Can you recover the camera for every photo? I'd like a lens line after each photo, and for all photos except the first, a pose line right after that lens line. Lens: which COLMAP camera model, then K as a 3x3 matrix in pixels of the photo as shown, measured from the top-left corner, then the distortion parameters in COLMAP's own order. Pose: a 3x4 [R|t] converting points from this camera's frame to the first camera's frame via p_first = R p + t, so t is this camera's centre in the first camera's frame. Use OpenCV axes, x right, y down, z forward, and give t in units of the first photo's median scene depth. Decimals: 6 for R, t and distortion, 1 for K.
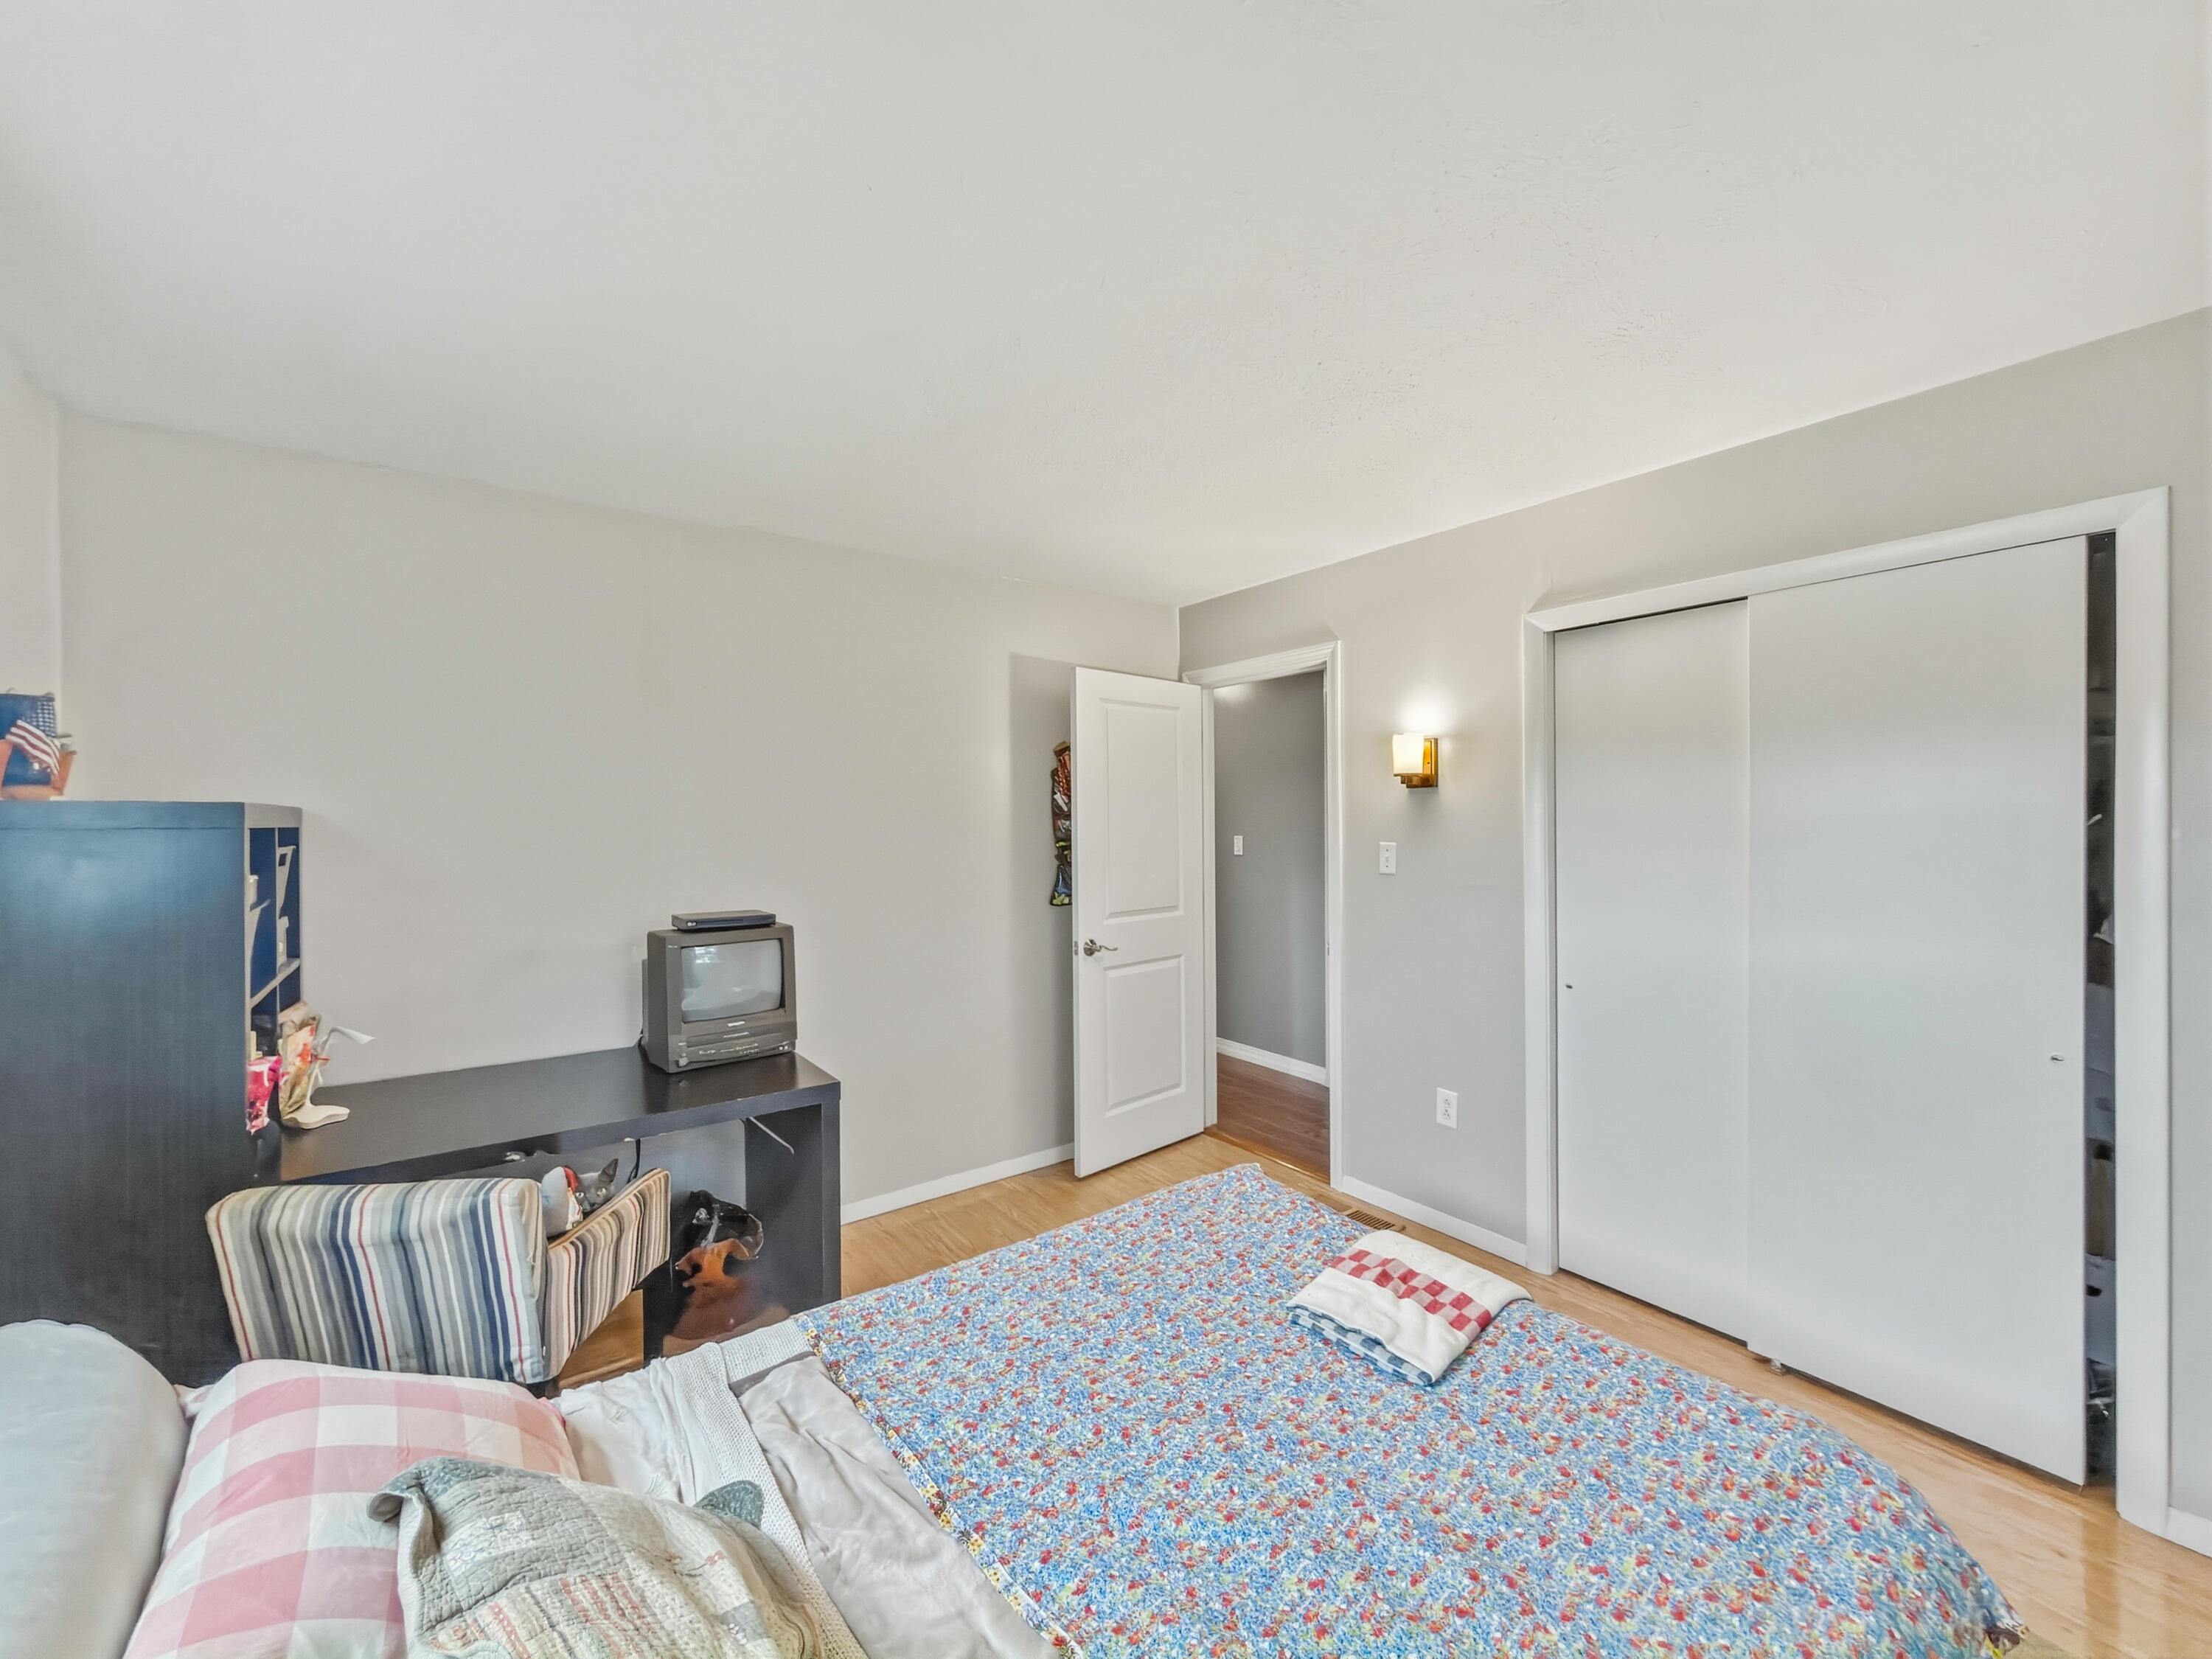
lens RADIAL K [[885.3, 0, 1108.7], [0, 885.3, 824.0], [0, 0, 1]] dist [-0.000431, -0.000002]
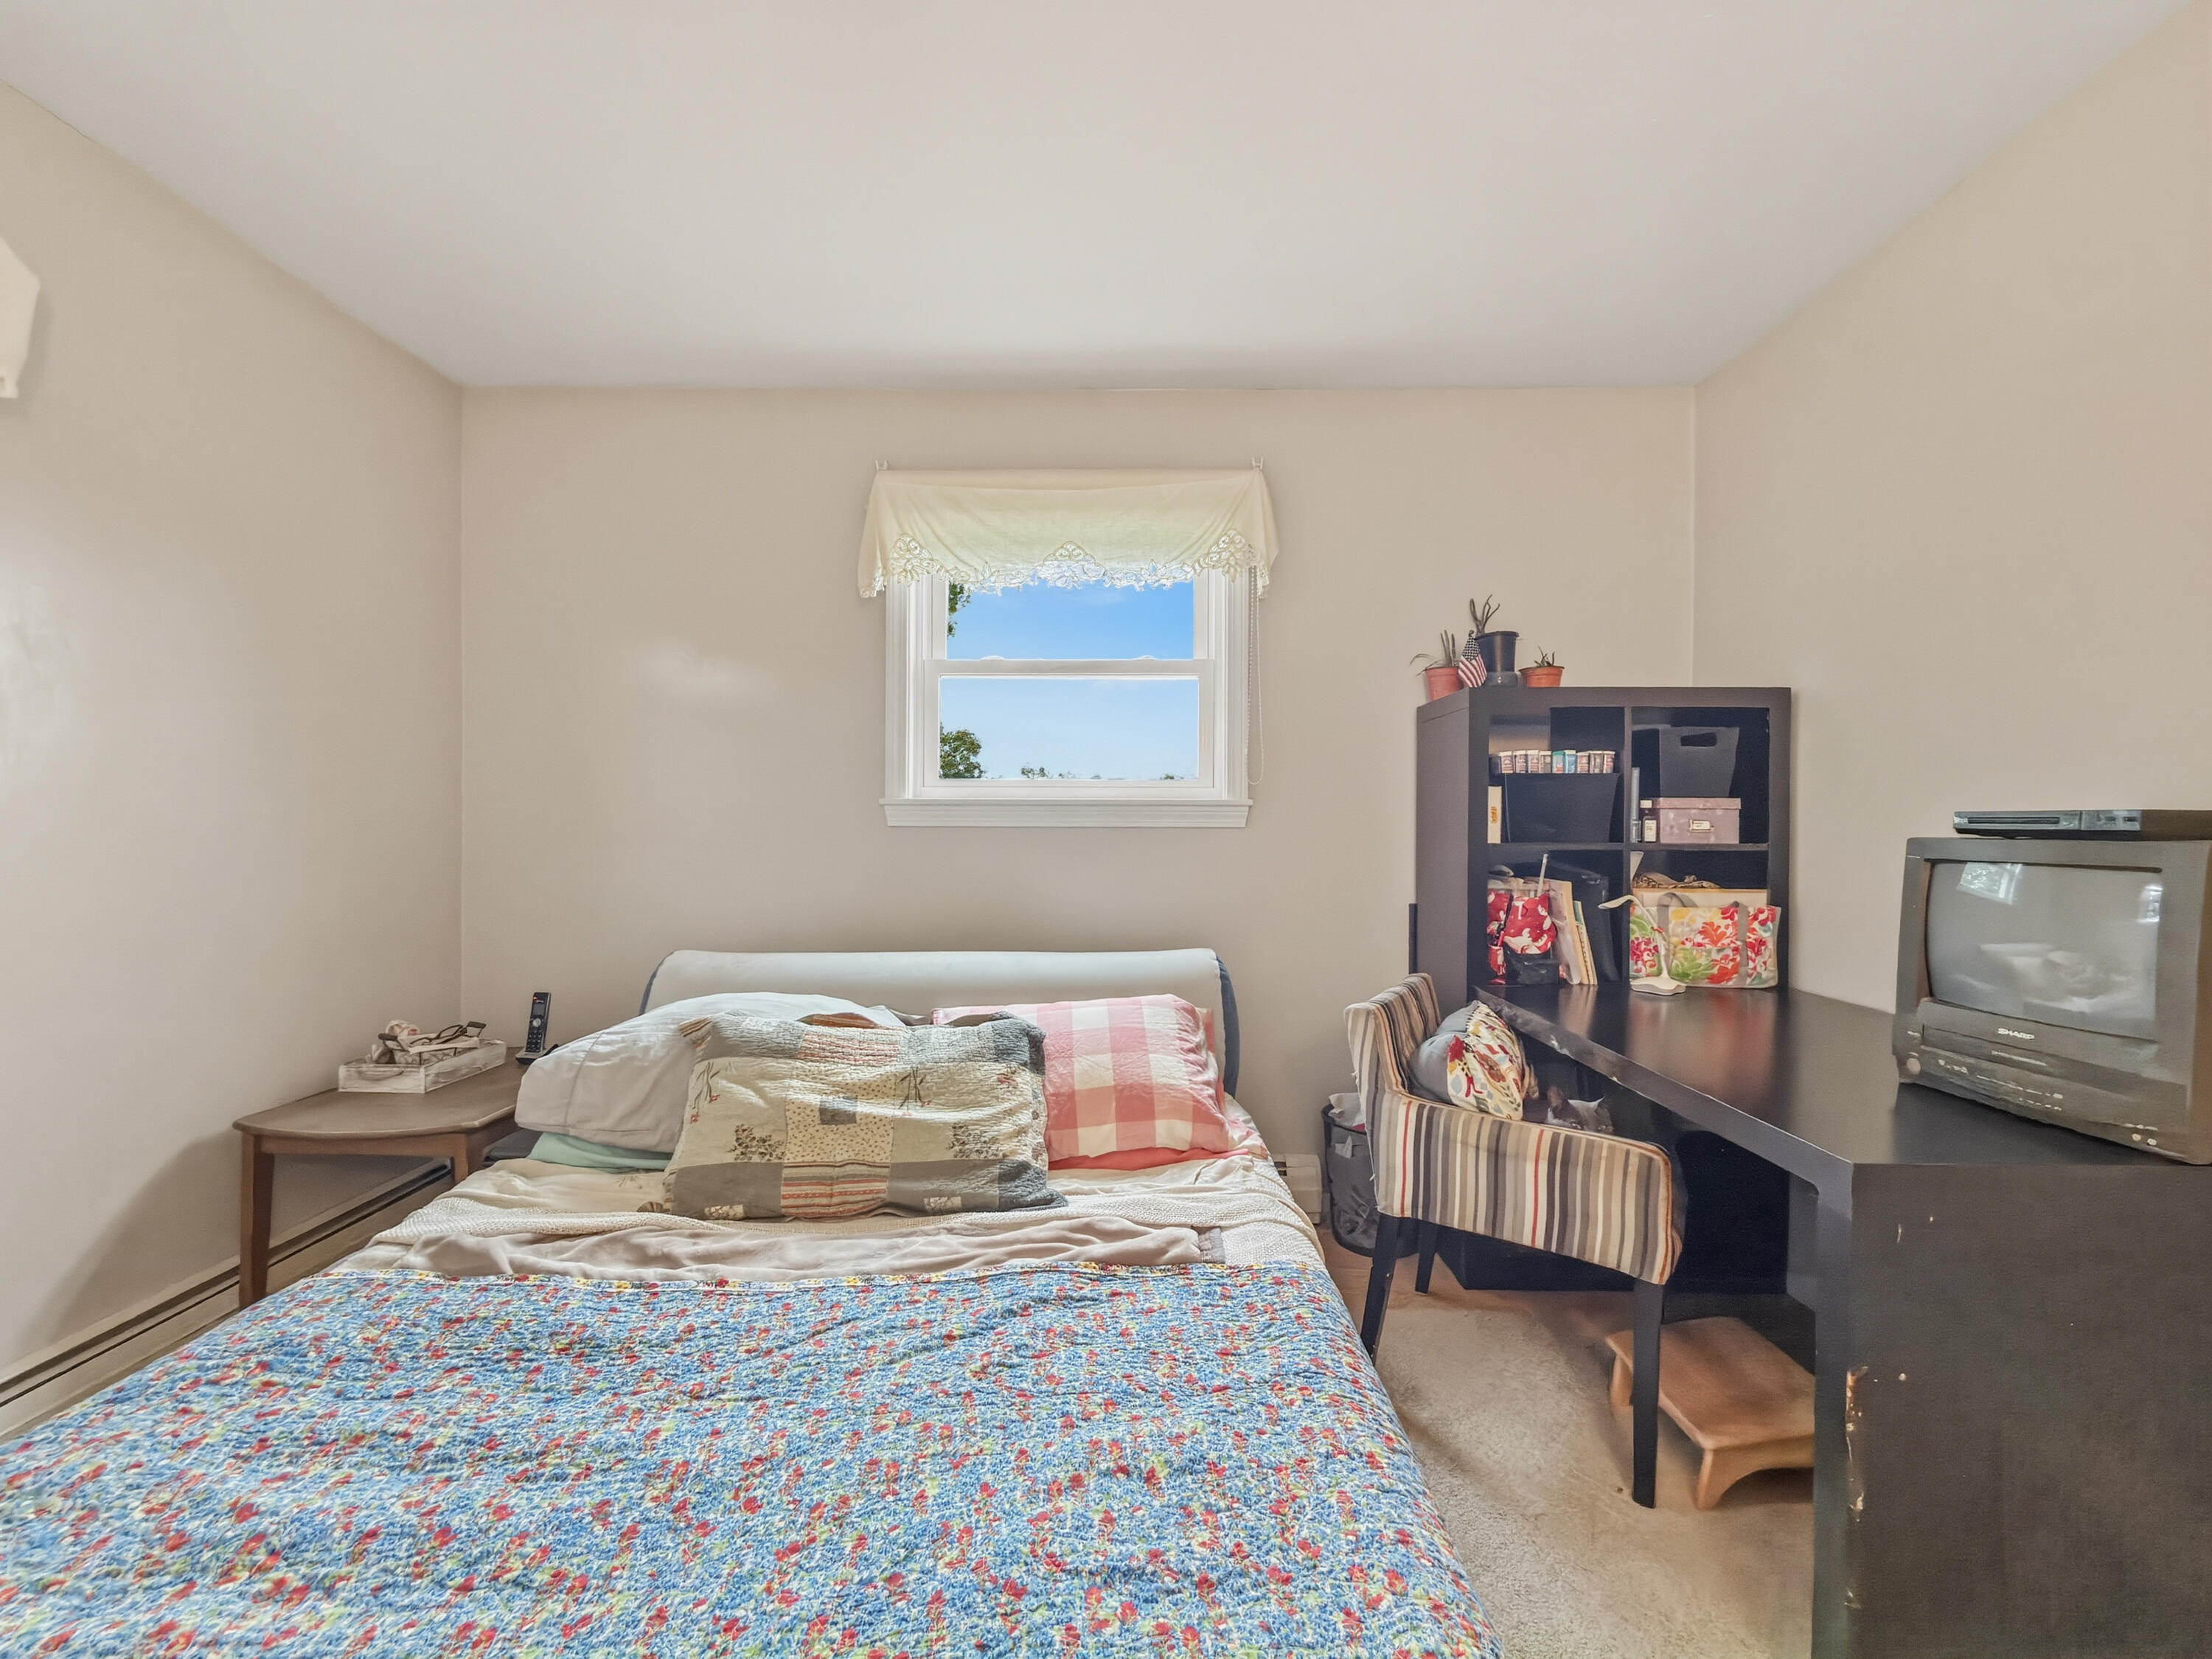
lens RADIAL K [[889.5, 0, 1108.1], [0, 889.5, 839.8], [0, 0, 1]] dist [-0.000008, 0.000111]
pose [[-0.601140, 0.013957, -0.799022, 0.231066], [-0.003664, 0.999789, 0.020221, 0.104356], [0.799136, 0.015083, -0.600962, 0.827944]]
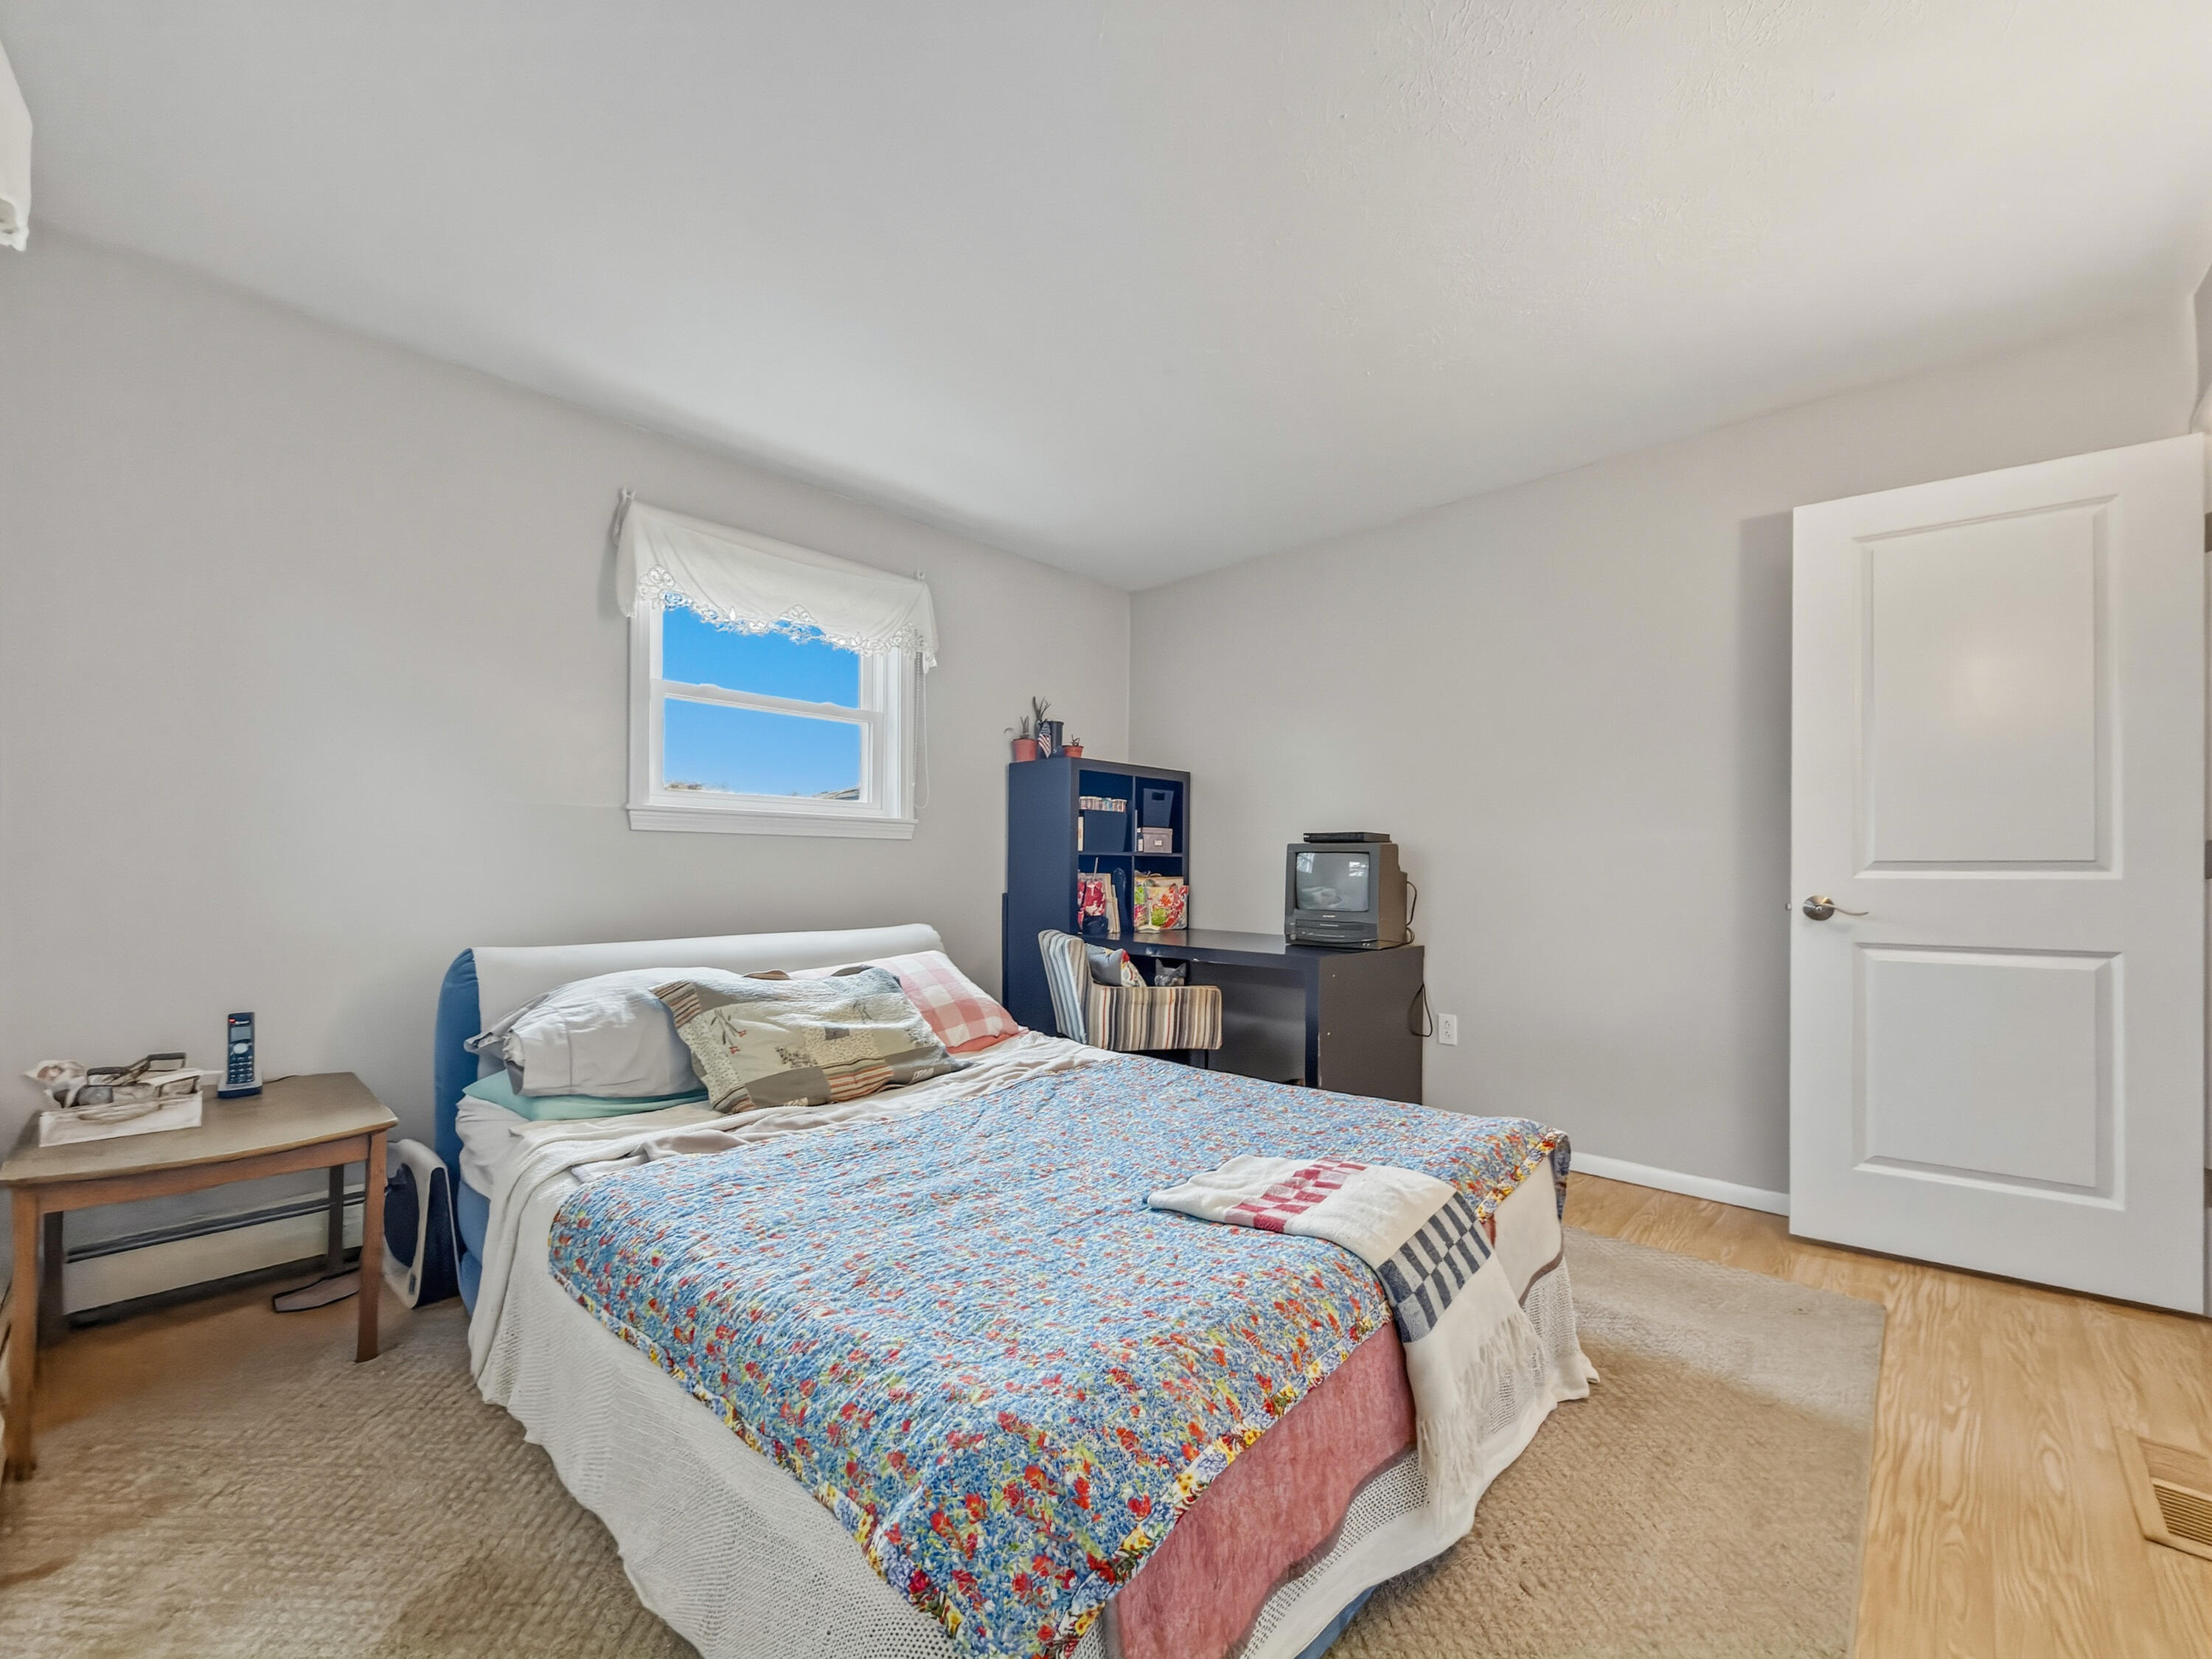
lens RADIAL K [[895.0, 0, 1106.9], [0, 895.0, 870.0], [0, 0, 1]] dist [-0.000003, 0.000001]
pose [[0.174167, 0.006277, -0.984696, 0.721827], [-0.011956, 0.999919, 0.004259, 0.145004], [0.984644, 0.011031, 0.174228, 0.429904]]
